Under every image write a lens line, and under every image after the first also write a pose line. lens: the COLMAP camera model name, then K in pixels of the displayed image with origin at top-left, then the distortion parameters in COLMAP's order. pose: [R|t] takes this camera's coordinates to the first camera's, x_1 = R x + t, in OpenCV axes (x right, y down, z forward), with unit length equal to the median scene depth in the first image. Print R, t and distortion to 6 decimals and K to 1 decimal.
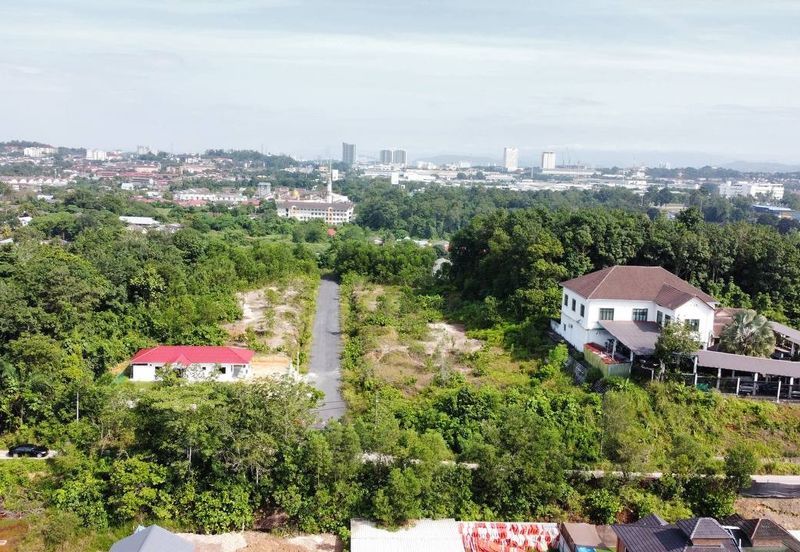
lens RADIAL K [[739.1, 0, 398.0], [0, 739.1, 277.0], [0, 0, 1]] dist [-0.004471, -0.010669]
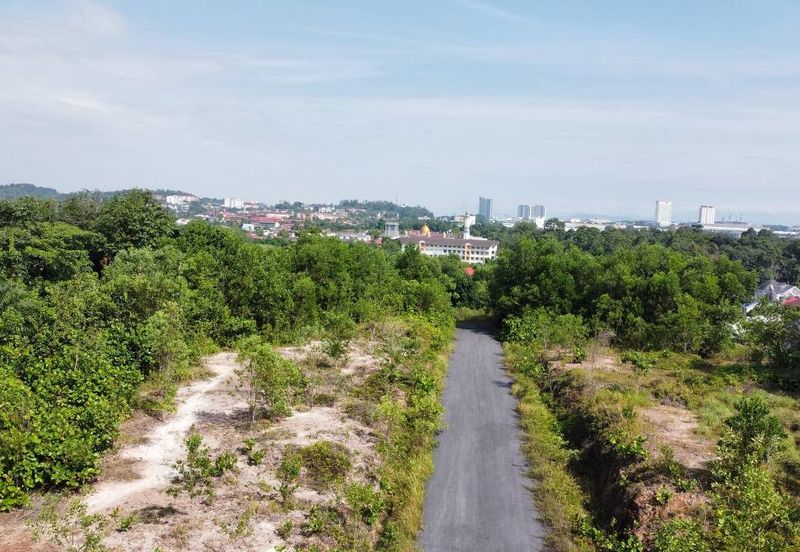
lens RADIAL K [[739.1, 0, 398.0], [0, 739.1, 277.0], [0, 0, 1]] dist [-0.004471, -0.010669]
pose [[0.983621, 0.025559, -0.178427, -0.012746], [-0.039422, 0.996435, -0.074585, 0.001436], [0.175885, 0.080397, 0.981122, 0.117561]]
